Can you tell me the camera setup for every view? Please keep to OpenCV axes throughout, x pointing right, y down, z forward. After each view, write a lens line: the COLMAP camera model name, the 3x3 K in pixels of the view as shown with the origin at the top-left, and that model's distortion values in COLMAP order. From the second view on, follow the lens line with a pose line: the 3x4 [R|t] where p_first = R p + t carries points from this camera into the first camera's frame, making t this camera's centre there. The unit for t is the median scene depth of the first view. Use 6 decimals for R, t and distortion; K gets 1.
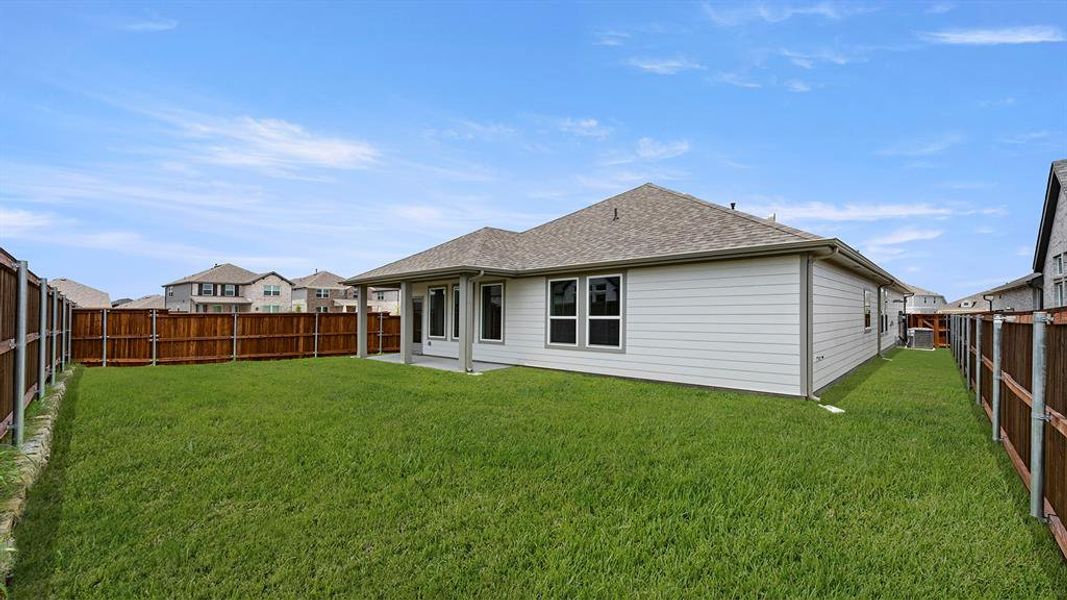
lens RADIAL K [[392.7, 0, 533.5], [0, 392.7, 300.0], [0, 0, 1]] dist [-0.001192, -0.000182]
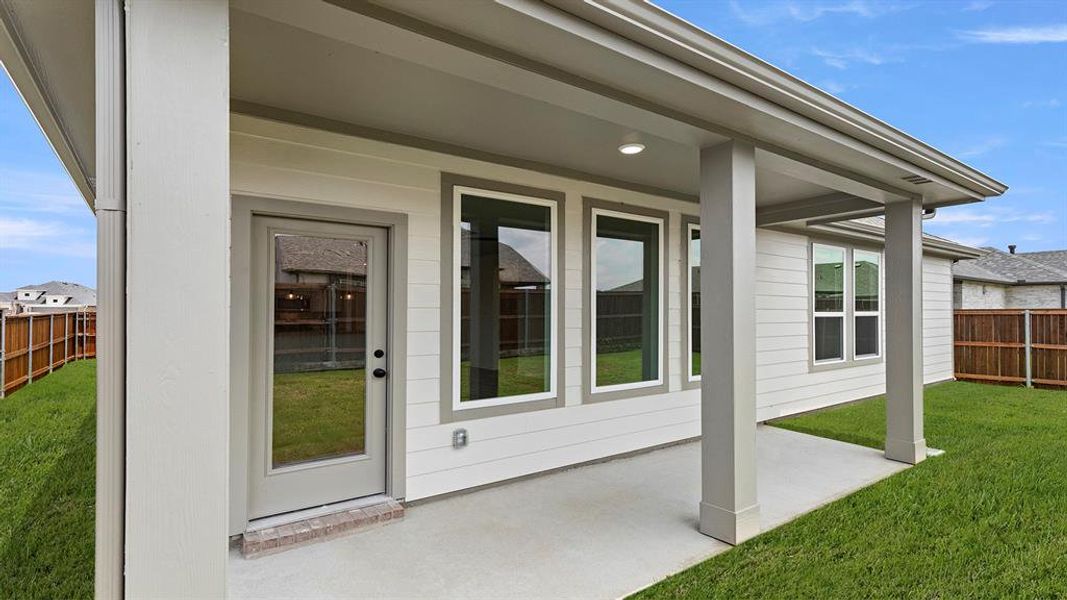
lens RADIAL K [[414.1, 0, 533.9], [0, 414.1, 306.0], [0, 0, 1]] dist [-0.000977, -0.000175]
pose [[0.999995, -0.002484, -0.001853, -1.381948], [0.002457, 0.999896, -0.014177, -0.032478], [0.001888, 0.014172, 0.999898, 0.037831]]
